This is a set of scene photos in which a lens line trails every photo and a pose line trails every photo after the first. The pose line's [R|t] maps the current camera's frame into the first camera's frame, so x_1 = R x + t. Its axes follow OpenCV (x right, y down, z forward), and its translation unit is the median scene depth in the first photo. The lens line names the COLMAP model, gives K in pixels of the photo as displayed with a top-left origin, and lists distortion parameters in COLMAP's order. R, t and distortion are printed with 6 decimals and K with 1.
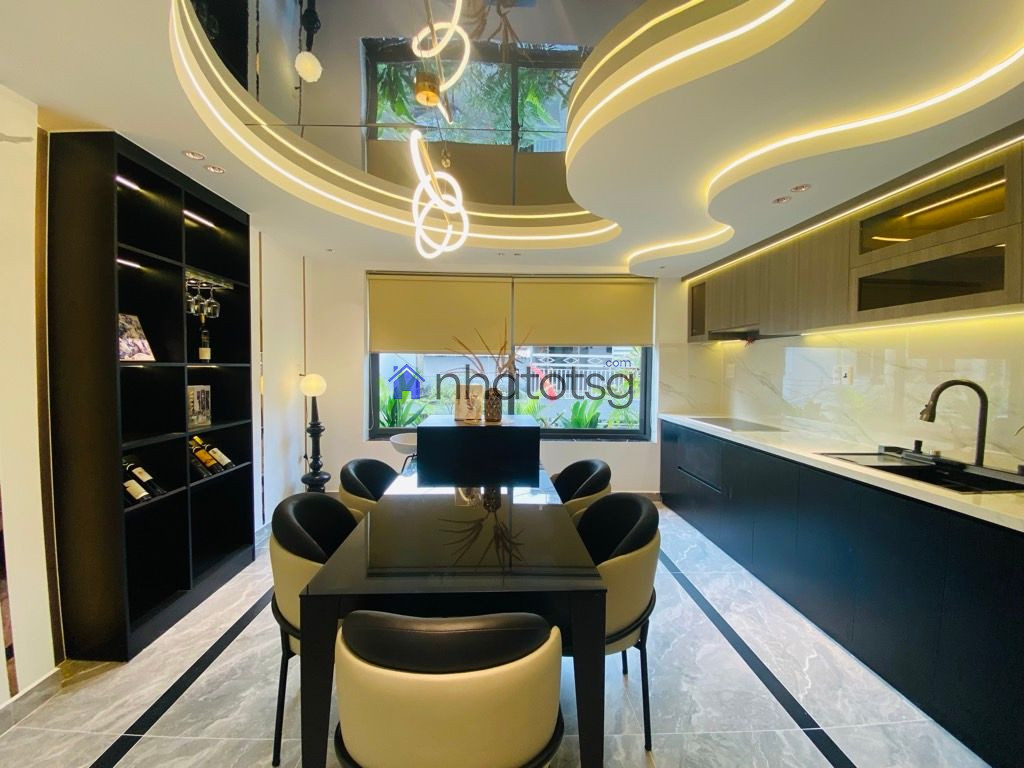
lens RADIAL K [[413.5, 0, 512.2], [0, 413.5, 381.0], [0, 0, 1]] dist [0.038167, -0.029198]
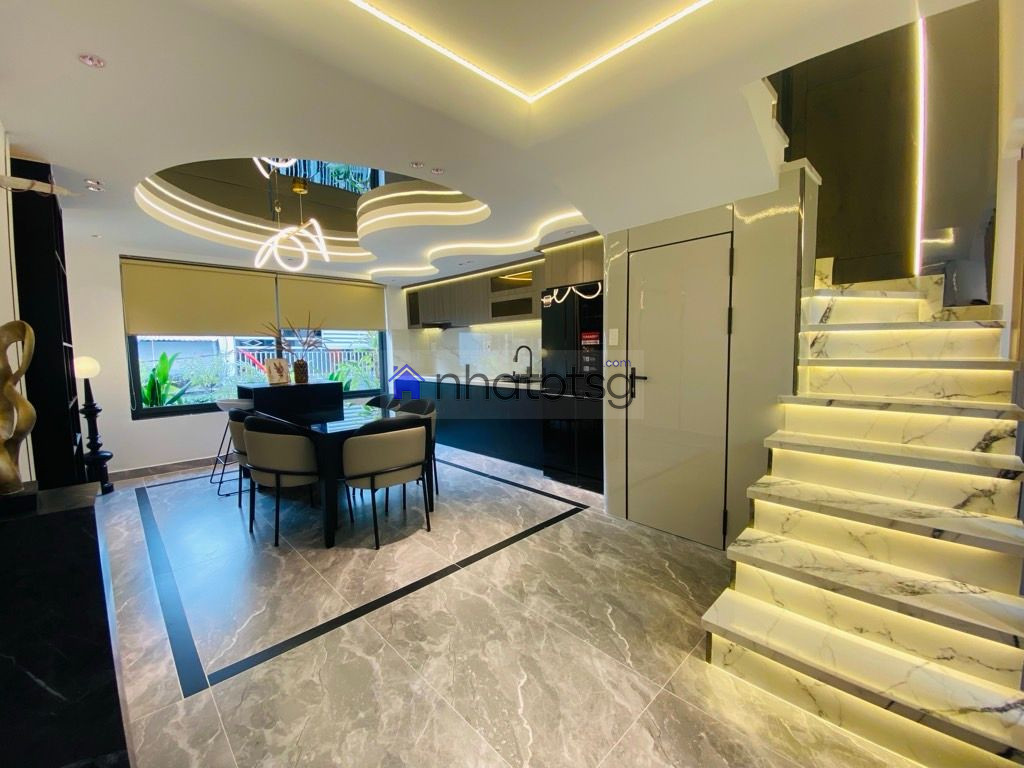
lens RADIAL K [[413.5, 0, 512.2], [0, 413.5, 381.0], [0, 0, 1]] dist [0.038167, -0.029198]
pose [[0.737820, -0.074192, 0.670908, -0.392156], [0.047758, 0.997188, 0.057753, 0.034059], [-0.673306, -0.010570, 0.739288, -0.462642]]
